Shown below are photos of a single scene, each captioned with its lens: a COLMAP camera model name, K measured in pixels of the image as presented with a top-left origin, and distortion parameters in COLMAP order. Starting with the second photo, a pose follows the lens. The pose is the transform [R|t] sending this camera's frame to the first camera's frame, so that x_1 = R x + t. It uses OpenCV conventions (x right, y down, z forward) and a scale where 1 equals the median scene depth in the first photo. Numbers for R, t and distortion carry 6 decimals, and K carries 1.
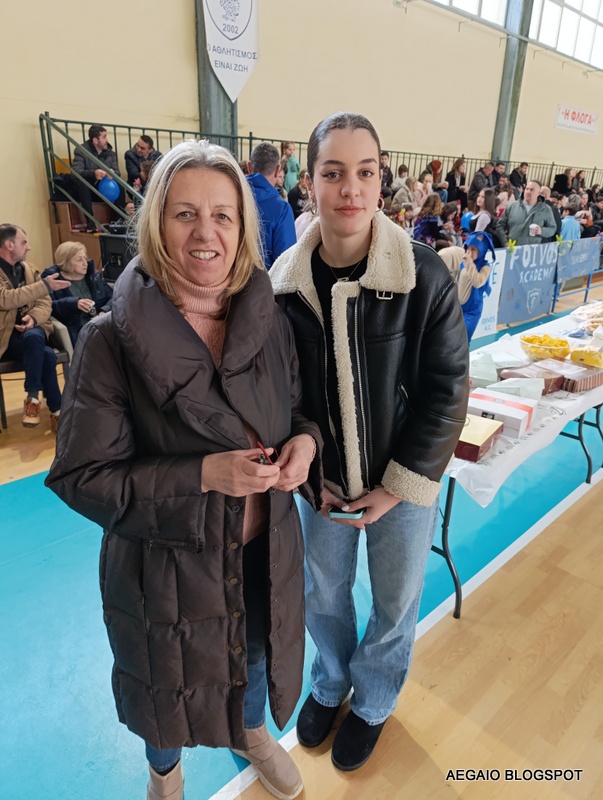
lens RADIAL K [[551.8, 0, 301.5], [0, 551.8, 395.0], [0, 0, 1]] dist [0.039461, -0.038962]
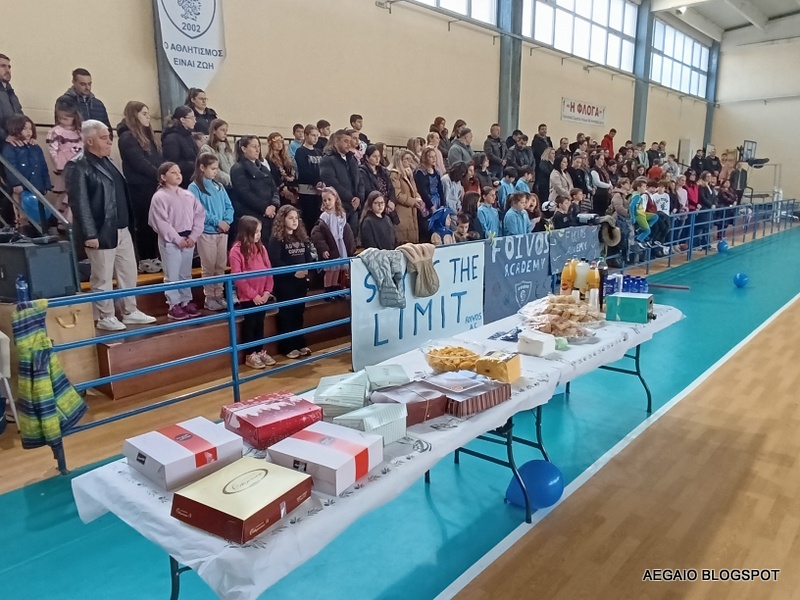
lens RADIAL K [[593.7, 0, 401.4], [0, 593.7, 305.1], [0, 0, 1]] dist [0.020306, -0.012978]
pose [[0.995523, -0.049514, 0.080519, 0.123821], [0.061628, 0.985881, -0.155696, -0.012175], [-0.071673, 0.159961, 0.984518, 0.052256]]
